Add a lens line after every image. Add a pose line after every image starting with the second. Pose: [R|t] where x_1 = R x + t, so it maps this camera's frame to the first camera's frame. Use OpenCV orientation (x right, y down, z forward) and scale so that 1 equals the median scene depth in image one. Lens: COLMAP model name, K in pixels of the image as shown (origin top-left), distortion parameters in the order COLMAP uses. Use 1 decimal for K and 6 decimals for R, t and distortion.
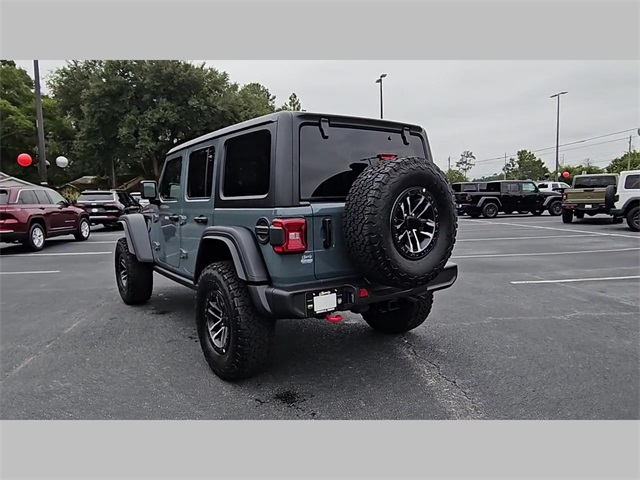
lens RADIAL K [[446.7, 0, 313.0], [0, 446.7, 240.0], [0, 0, 1]] dist [0.002142, 0.001091]
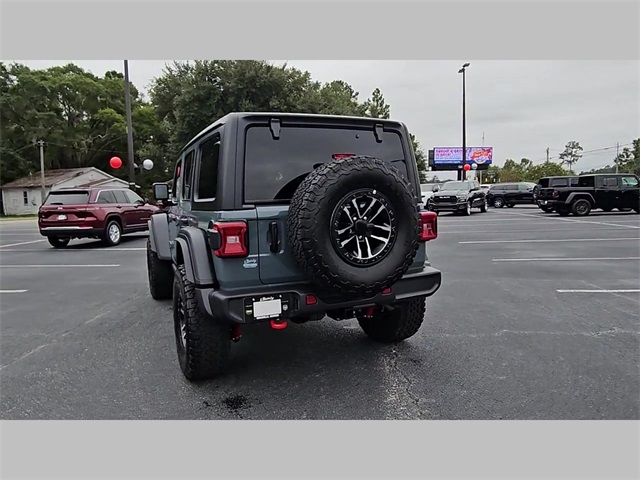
lens RADIAL K [[446.7, 0, 313.0], [0, 446.7, 240.0], [0, 0, 1]] dist [0.002142, 0.001091]
pose [[0.979626, 0.012912, -0.200413, 0.139605], [-0.011390, 0.999897, 0.008746, -0.008320], [0.200505, -0.006285, 0.979673, 0.029037]]
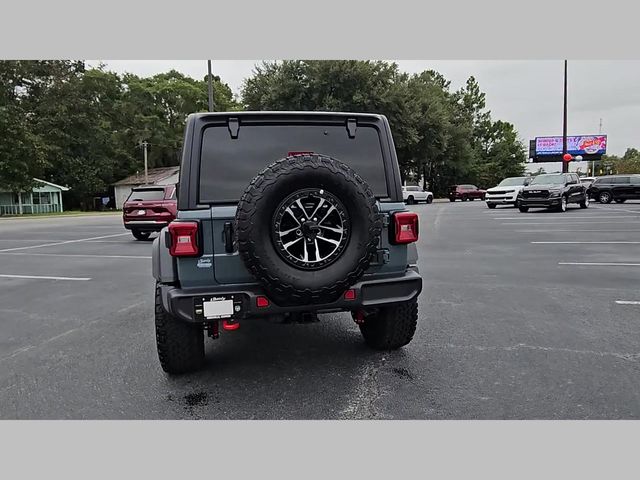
lens RADIAL K [[446.7, 0, 313.0], [0, 446.7, 240.0], [0, 0, 1]] dist [0.002142, 0.001091]
pose [[0.915789, 0.032366, -0.400355, 0.264048], [-0.024684, 0.999399, 0.024330, -0.016978], [0.400901, -0.012399, 0.916037, 0.084242]]
